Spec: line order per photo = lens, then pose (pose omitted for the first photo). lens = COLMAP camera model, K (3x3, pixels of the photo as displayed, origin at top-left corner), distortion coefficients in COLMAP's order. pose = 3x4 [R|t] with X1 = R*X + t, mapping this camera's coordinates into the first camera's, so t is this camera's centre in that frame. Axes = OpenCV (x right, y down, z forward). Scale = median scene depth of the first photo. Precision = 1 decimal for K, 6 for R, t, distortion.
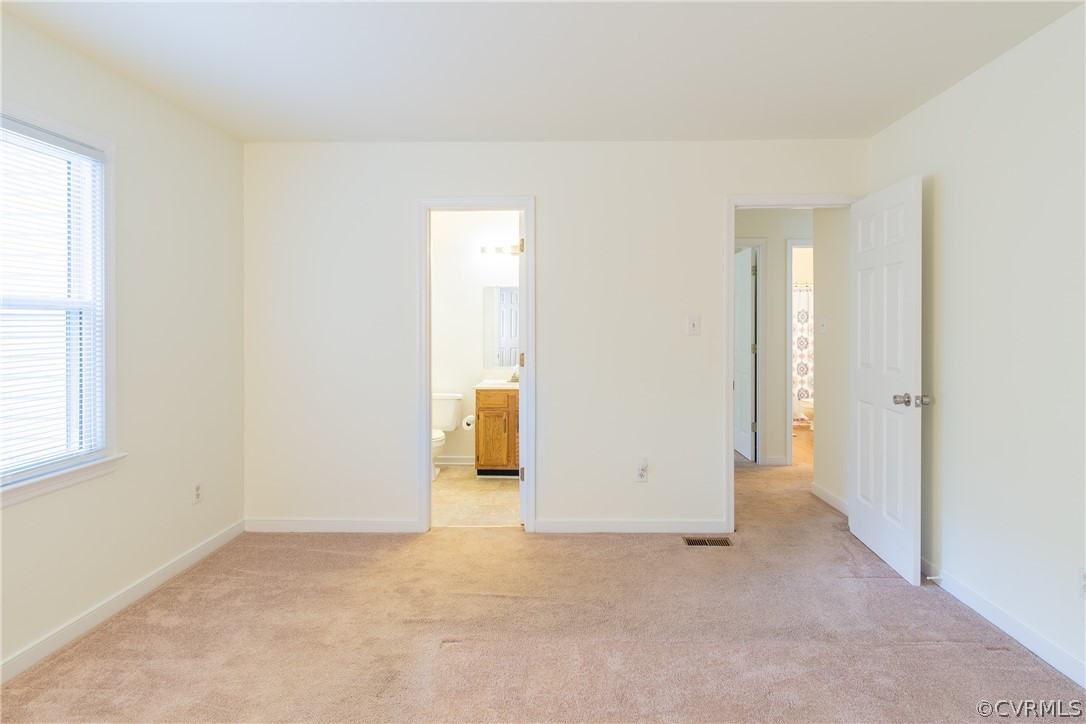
lens RADIAL K [[597.3, 0, 546.3], [0, 597.3, 336.3], [0, 0, 1]] dist [0.001994, 0.002106]
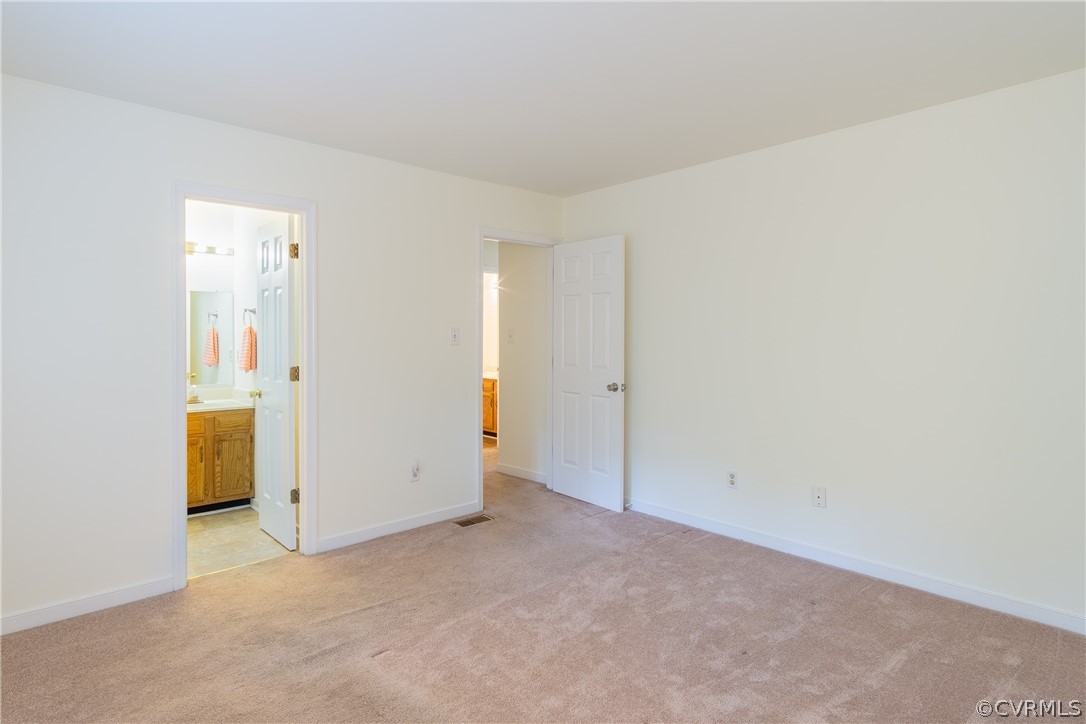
lens RADIAL K [[597.3, 0, 538.7], [0, 597.3, 356.7], [0, 0, 1]] dist [0.001994, 0.002106]
pose [[0.715829, -0.025461, 0.697812, -0.440490], [0.014846, 0.999664, 0.021245, -0.001761], [-0.698118, -0.004849, 0.715966, 0.069310]]
